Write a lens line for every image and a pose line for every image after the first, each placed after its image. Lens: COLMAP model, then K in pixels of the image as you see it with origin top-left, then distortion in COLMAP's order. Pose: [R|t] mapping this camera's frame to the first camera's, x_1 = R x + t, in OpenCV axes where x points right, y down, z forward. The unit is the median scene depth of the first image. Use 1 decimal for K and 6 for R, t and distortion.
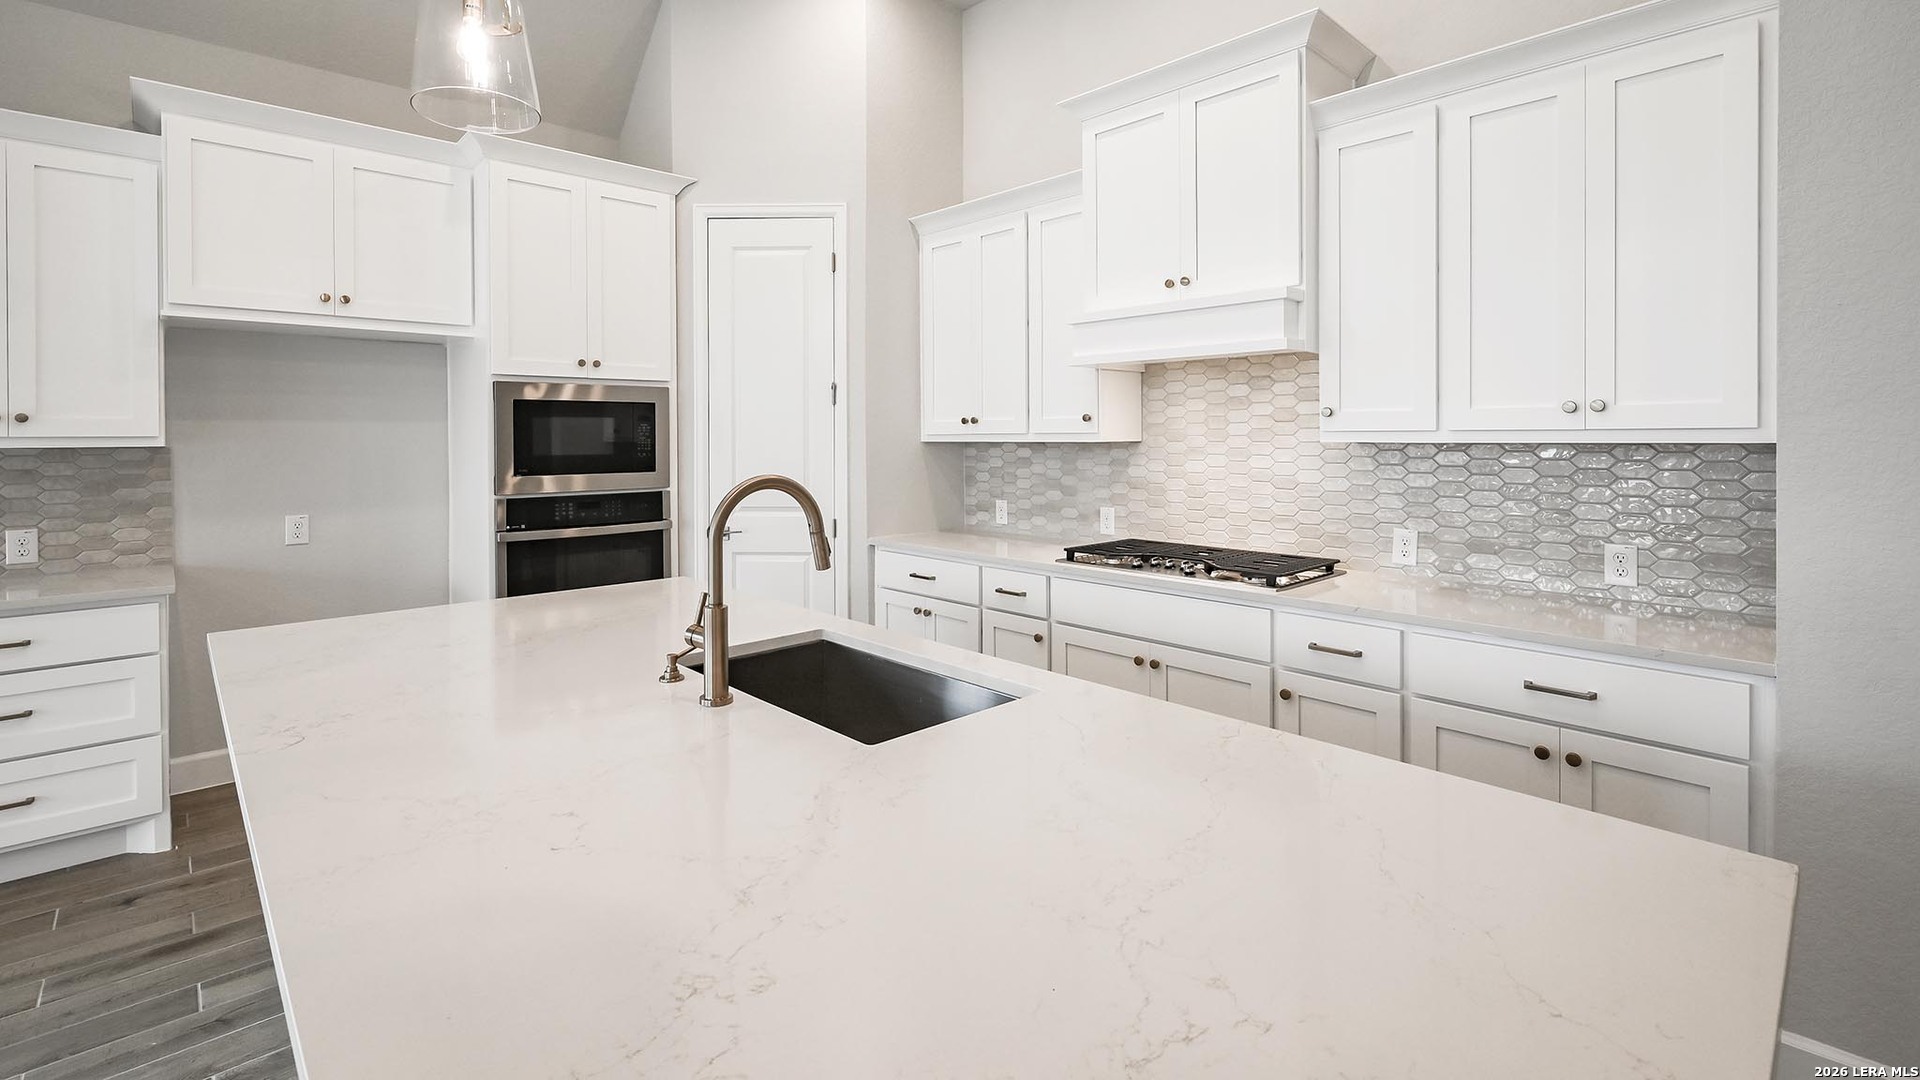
lens RADIAL K [[850.3, 0, 963.0], [0, 850.3, 539.7], [0, 0, 1]] dist [0.003641, 0.000352]
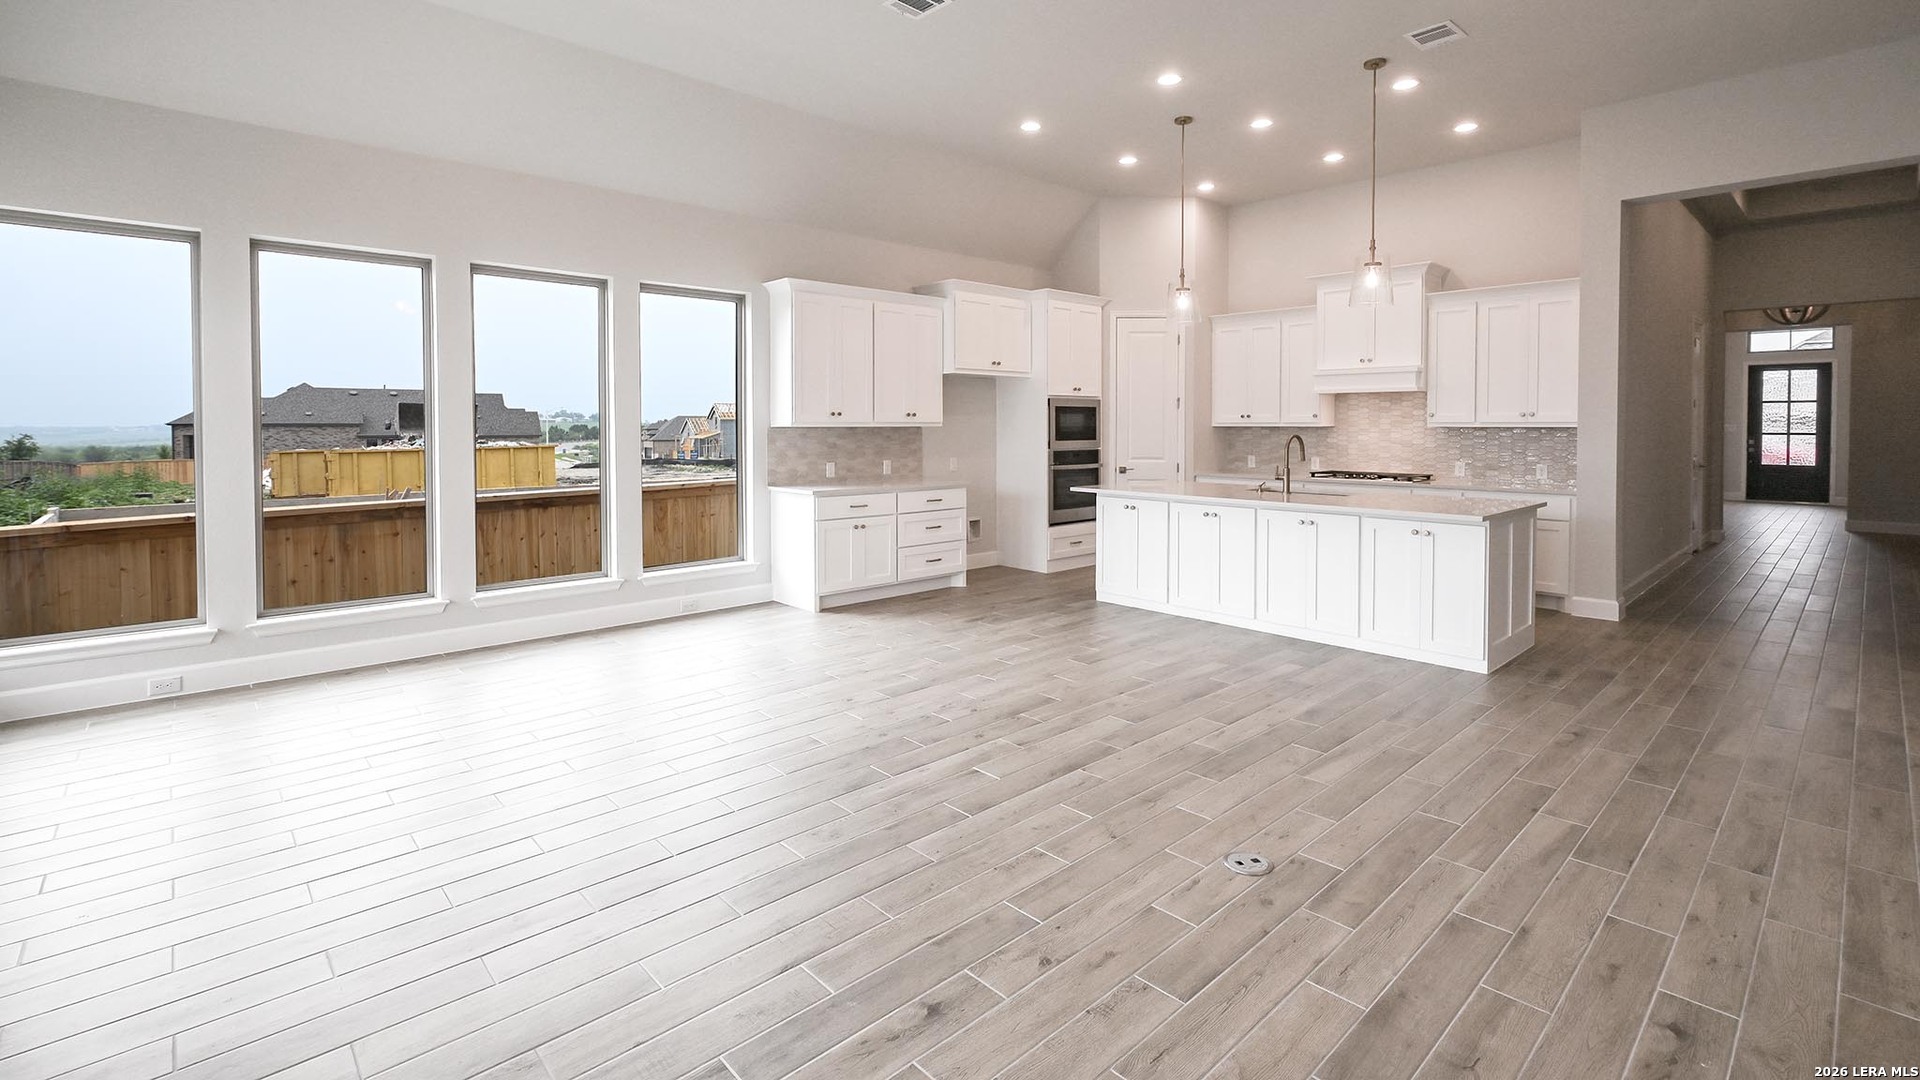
lens RADIAL K [[850.3, 0, 956.8], [0, 850.3, 538.7], [0, 0, 1]] dist [0.003641, 0.000352]
pose [[0.999892, 0.006859, -0.013030, -0.801246], [-0.006688, 0.999891, 0.013185, 0.165048], [0.013119, -0.013096, 0.999828, -1.319842]]
